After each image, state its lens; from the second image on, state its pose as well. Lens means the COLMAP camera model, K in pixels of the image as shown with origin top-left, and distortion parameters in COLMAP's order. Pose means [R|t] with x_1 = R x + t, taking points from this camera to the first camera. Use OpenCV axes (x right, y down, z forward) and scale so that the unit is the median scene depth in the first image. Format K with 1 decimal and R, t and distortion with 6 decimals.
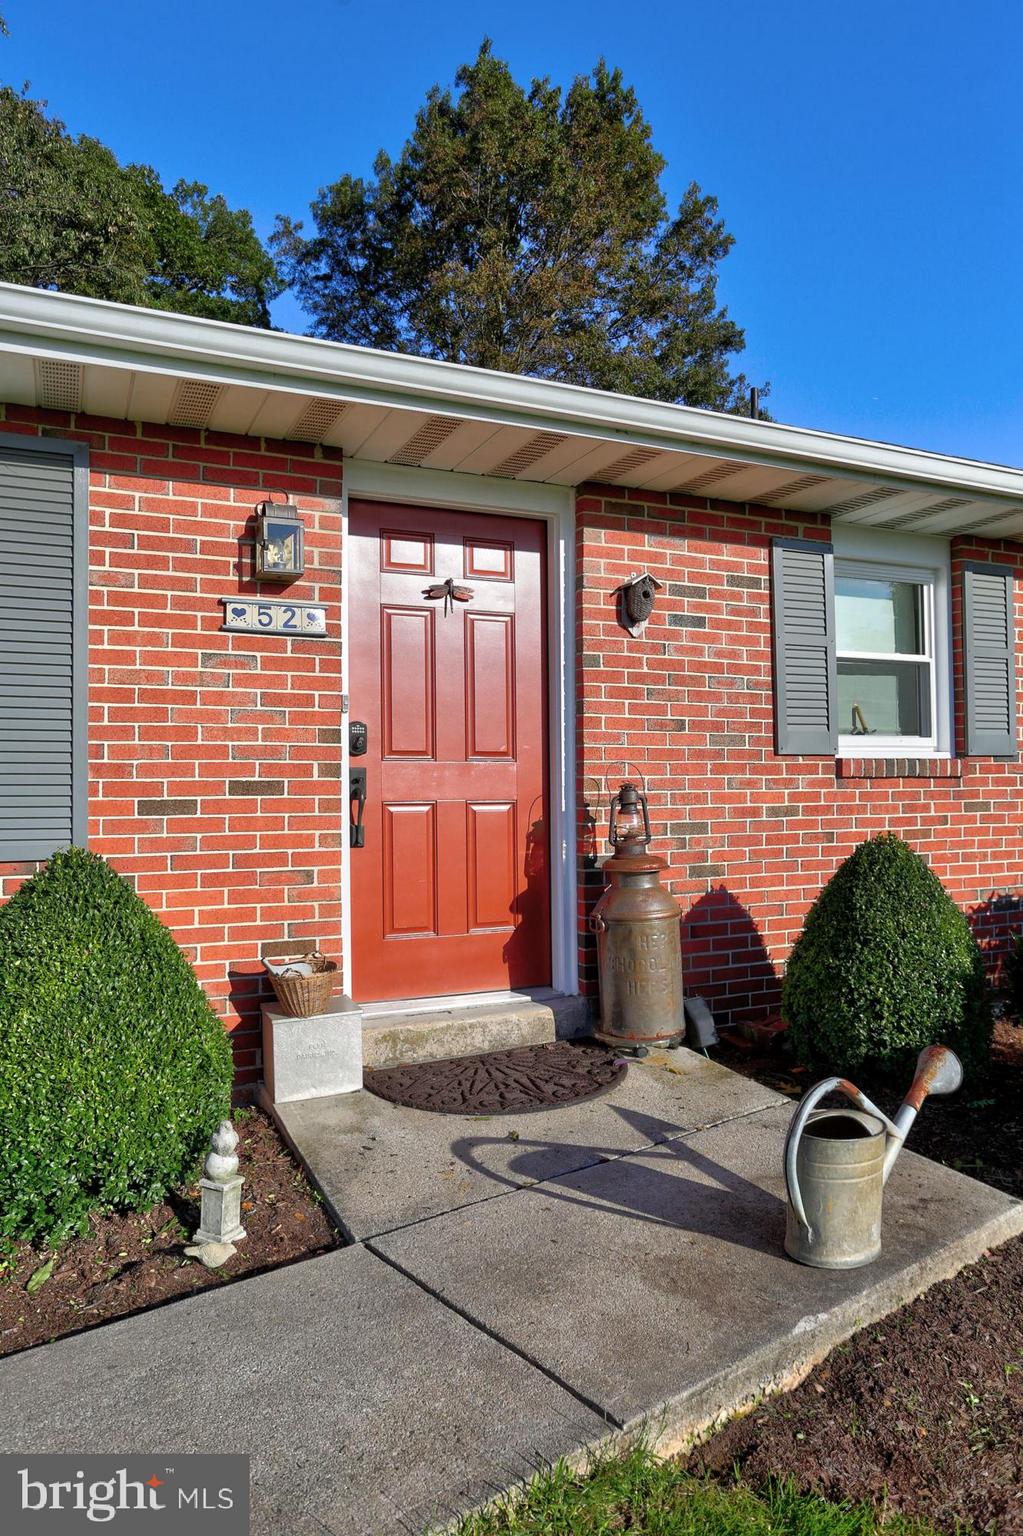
lens RADIAL K [[974.1, 0, 484.9], [0, 974.1, 769.5], [0, 0, 1]] dist [-0.017514, 0.000767]
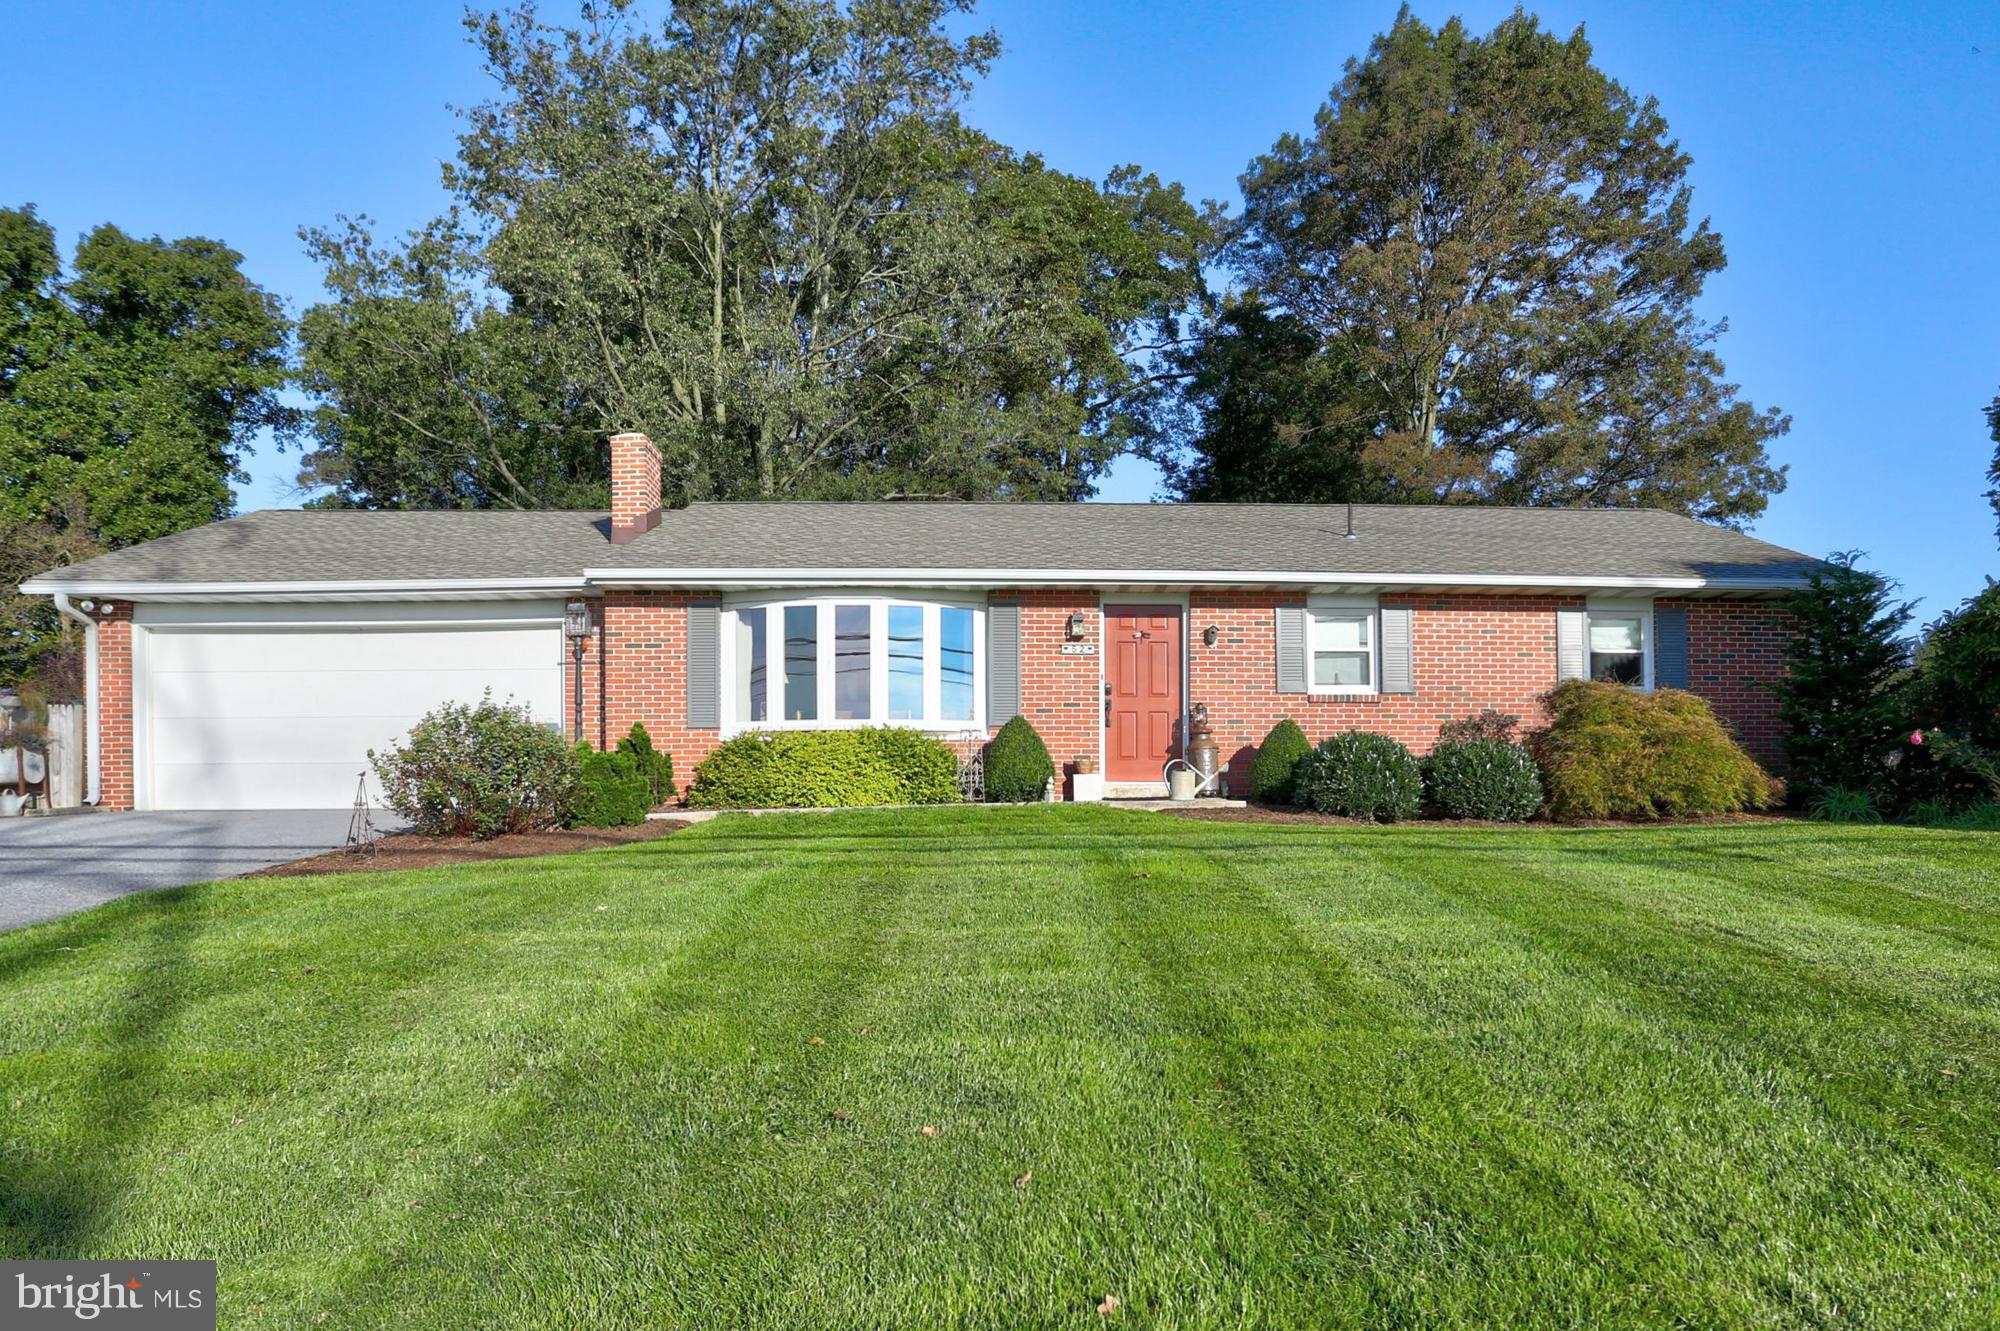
lens RADIAL K [[1415.4, 0, 1031.8], [0, 1415.4, 853.3], [0, 0, 1]] dist [-0.088578, 0.055265]
pose [[0.924287, 0.014973, -0.381403, 1.119022], [0.002221, 0.999002, 0.044601, 0.236643], [0.381691, -0.042071, 0.923332, -2.629495]]
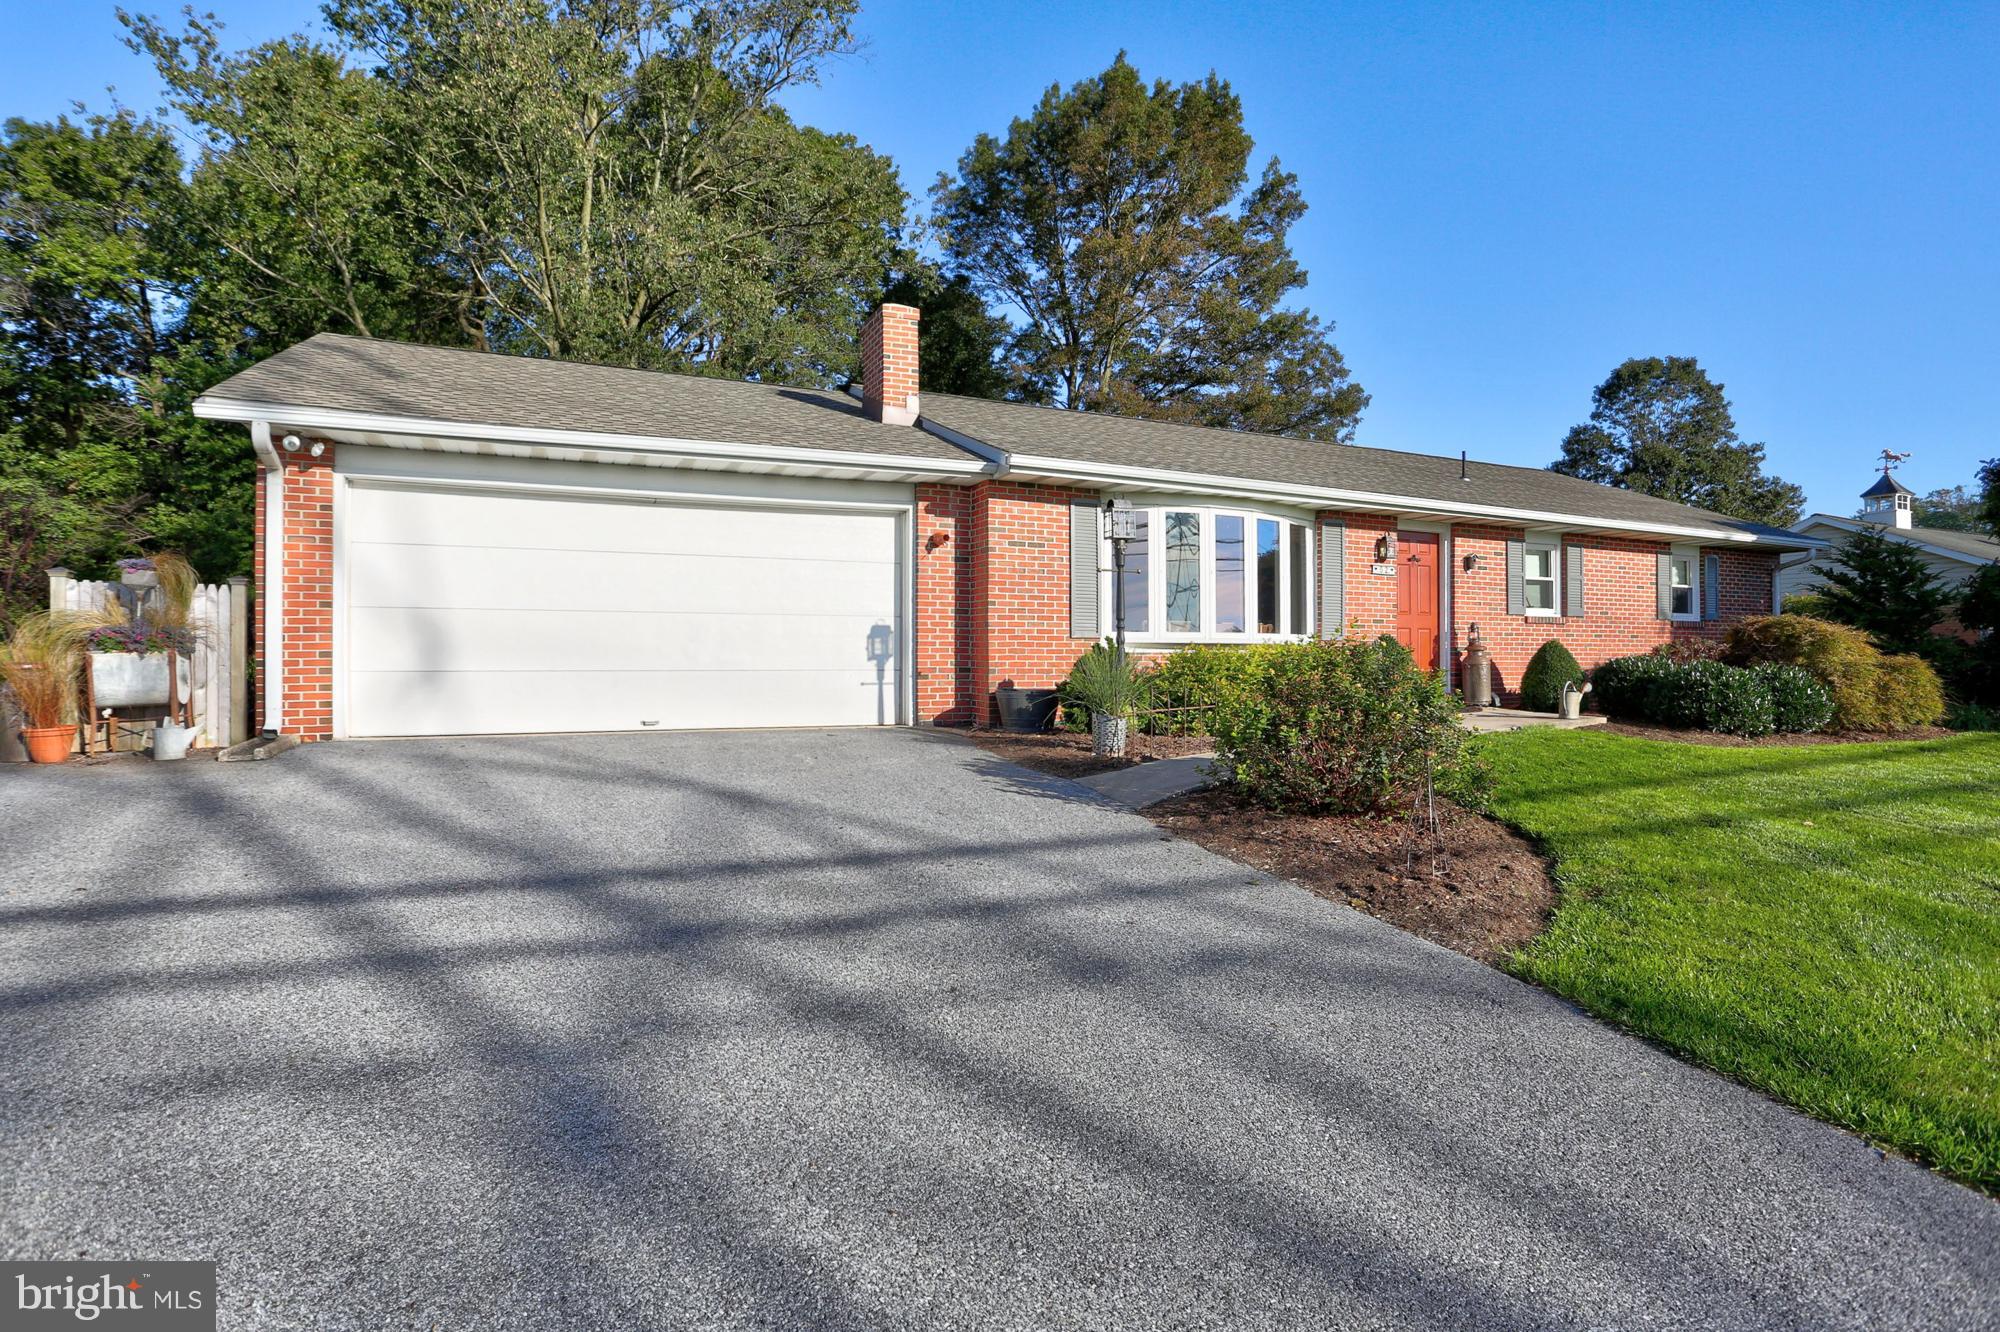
lens RADIAL K [[1065.9, 0, 921.0], [0, 1065.9, 656.6], [0, 0, 1]] dist [-0.091841, 0.056985]
pose [[0.999851, 0.013026, 0.011317, -1.491608], [-0.013270, 0.999676, 0.021730, 0.067213], [-0.011030, -0.021877, 0.999700, -2.092069]]
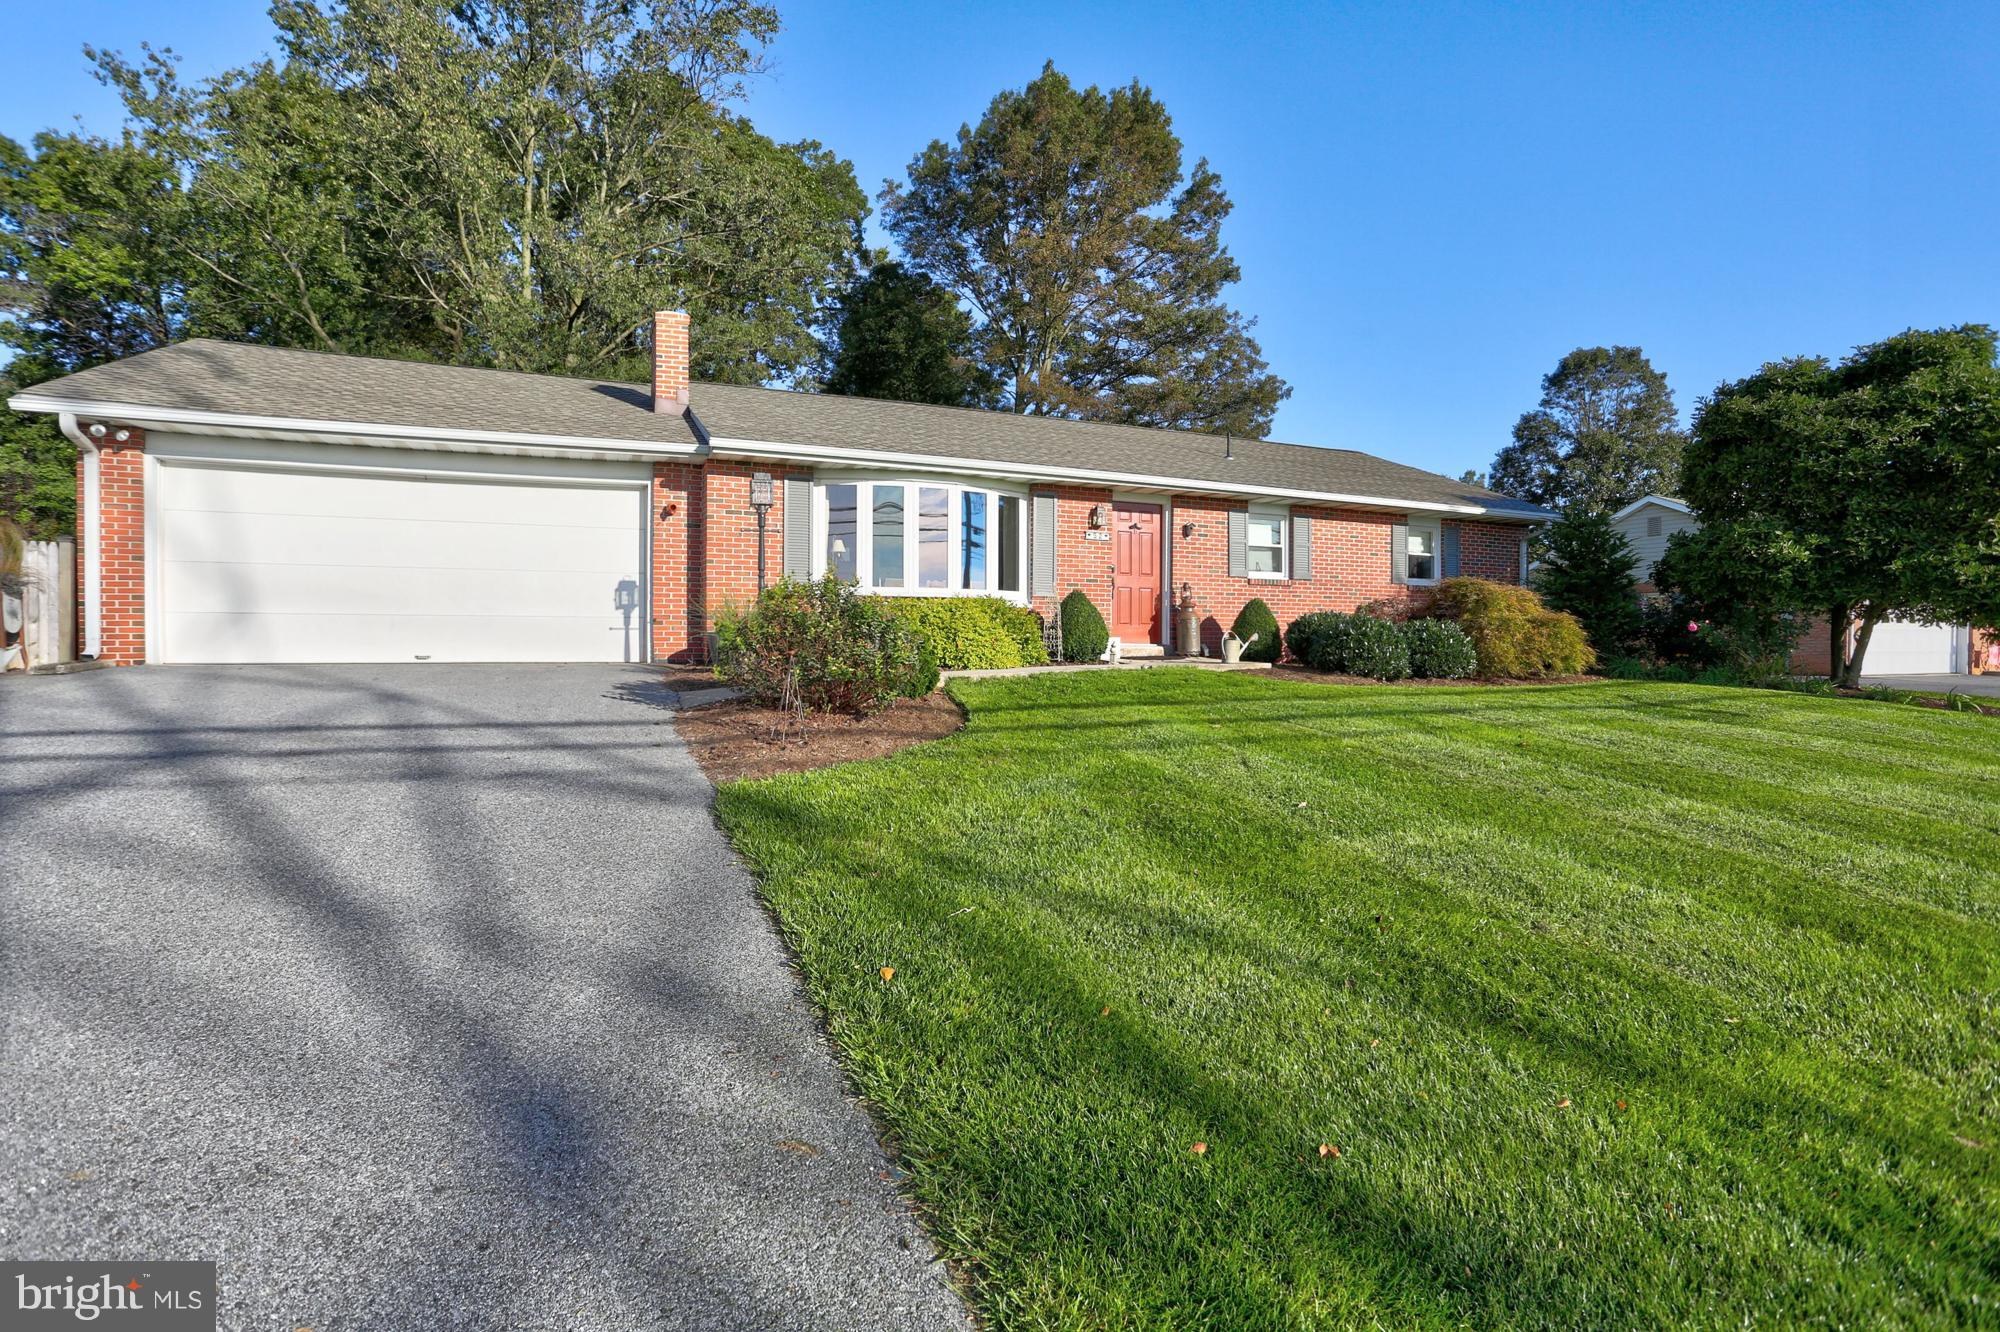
lens RADIAL K [[1033.8, 0, 952.2], [0, 1033.8, 660.3], [0, 0, 1]] dist [-0.076716, 0.043823]
pose [[0.999773, 0.017057, -0.012791, -0.589506], [-0.016514, 0.999005, 0.041425, 0.140918], [0.013484, -0.041205, 0.999060, -2.506881]]
